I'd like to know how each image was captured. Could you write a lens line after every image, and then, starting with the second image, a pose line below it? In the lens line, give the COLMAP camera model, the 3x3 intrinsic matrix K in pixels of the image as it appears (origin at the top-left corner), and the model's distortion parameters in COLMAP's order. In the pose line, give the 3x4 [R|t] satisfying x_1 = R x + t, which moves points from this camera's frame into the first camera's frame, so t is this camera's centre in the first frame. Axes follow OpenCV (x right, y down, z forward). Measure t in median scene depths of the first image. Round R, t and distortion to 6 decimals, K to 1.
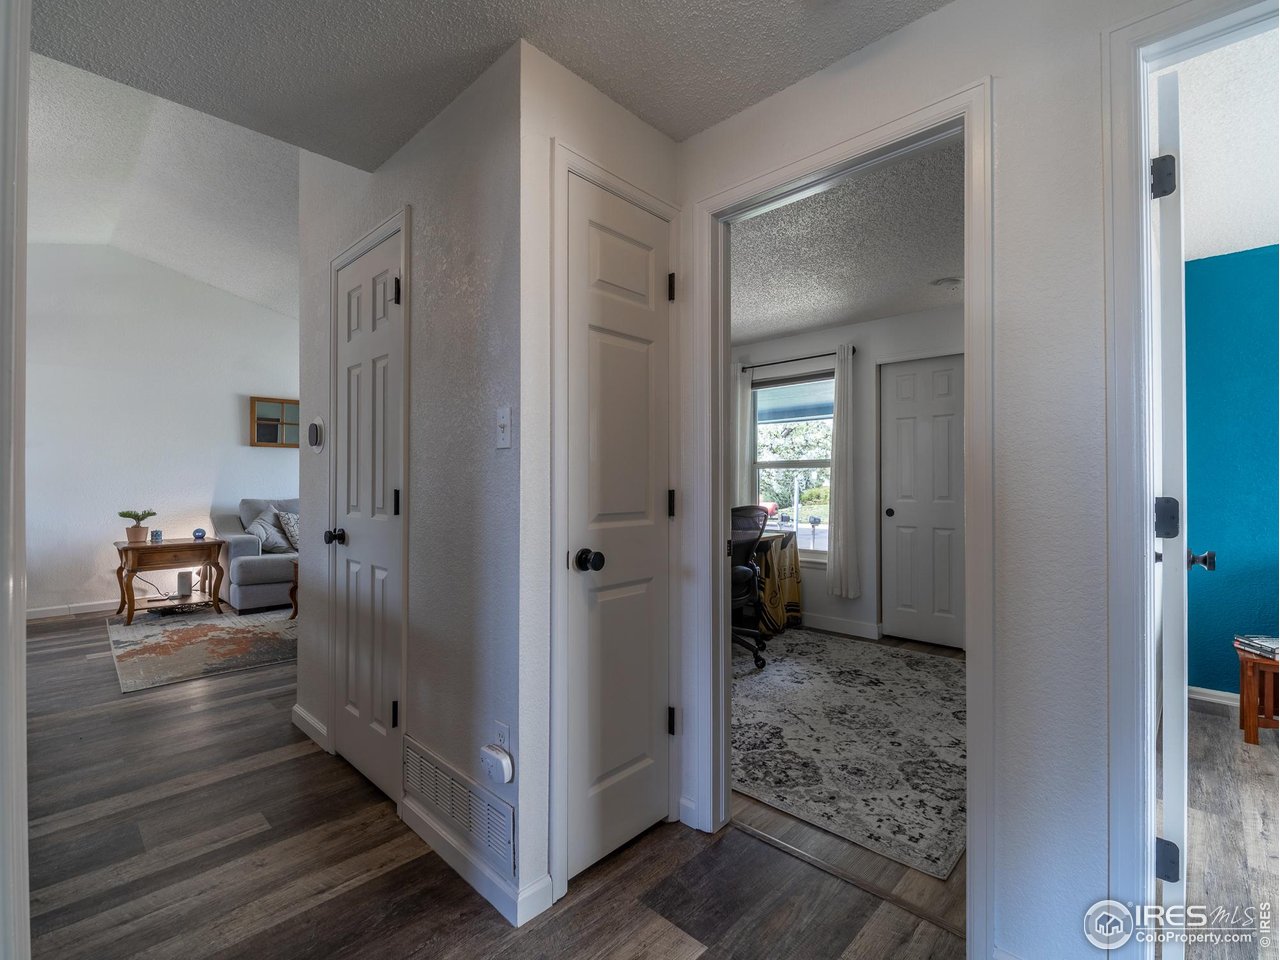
lens RADIAL K [[605.4, 0, 622.2], [0, 605.4, 479.3], [0, 0, 1]] dist [-0.000987, -0.000338]
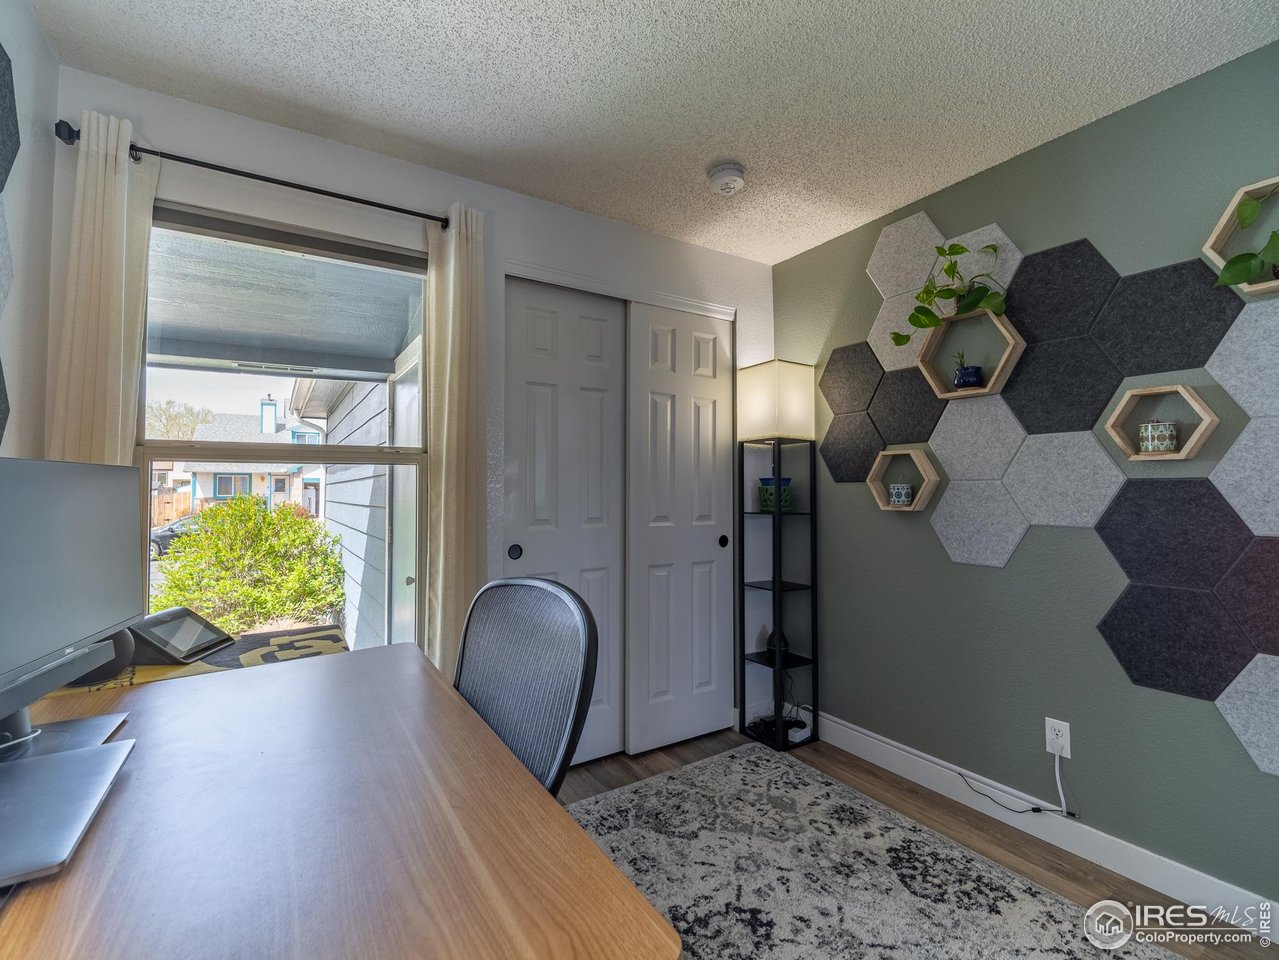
lens RADIAL K [[578.2, 0, 632.7], [0, 578.2, 467.8], [0, 0, 1]] dist [-0.008172, -0.000619]
pose [[0.215422, 0.037009, 0.975819, -0.045693], [0.000121, 0.999281, -0.037925, -0.000794], [-0.976521, 0.008288, 0.215263, 0.825894]]
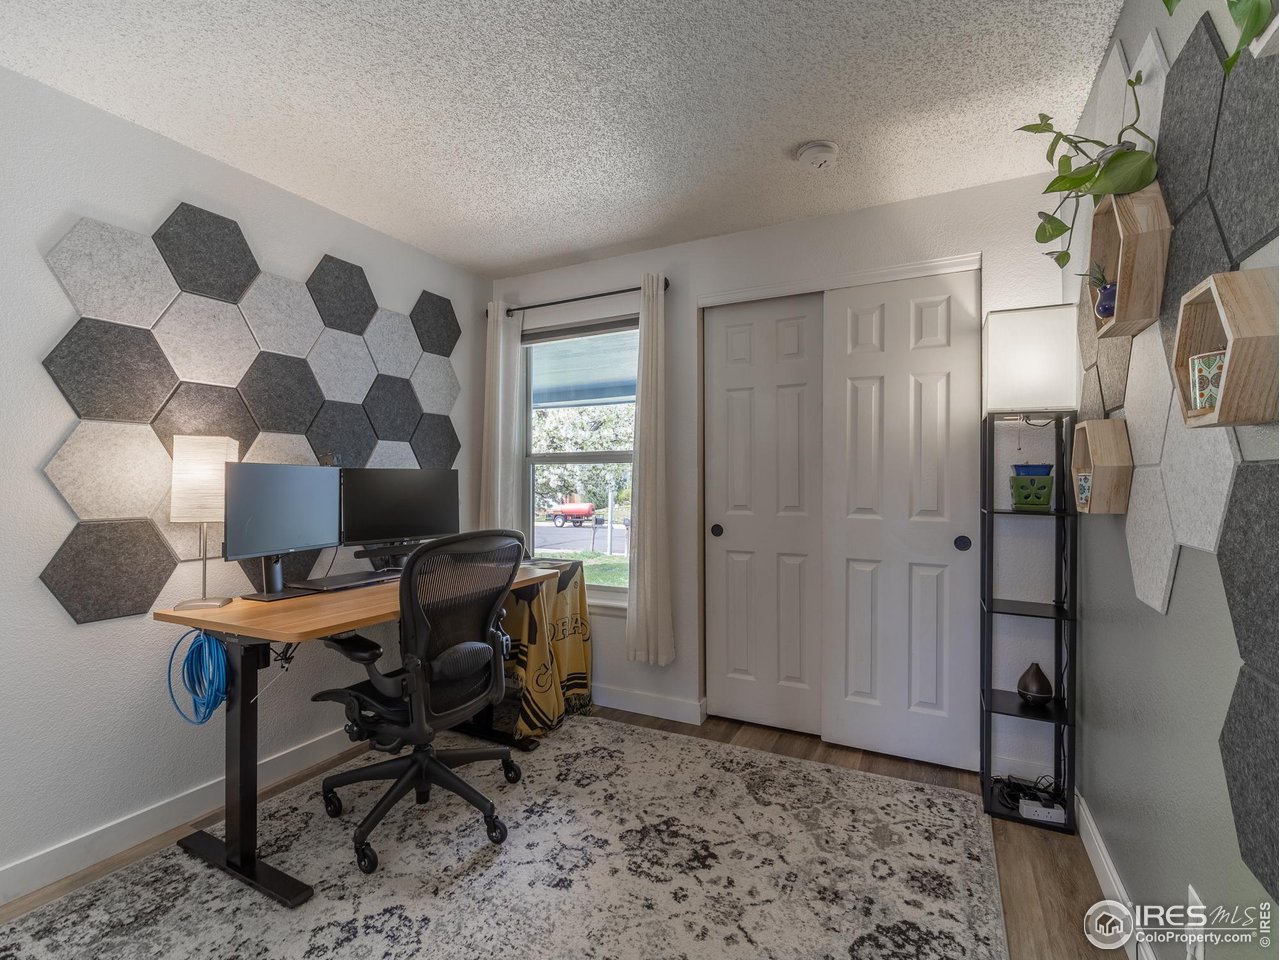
lens RADIAL K [[598.9, 0, 633.0], [0, 598.9, 468.5], [0, 0, 1]] dist [-0.013857, -0.000471]
pose [[0.953083, 0.006977, 0.302627, 0.162977], [-0.001707, 0.999842, -0.017673, -0.001412], [-0.302703, 0.016327, 0.952945, 0.421327]]
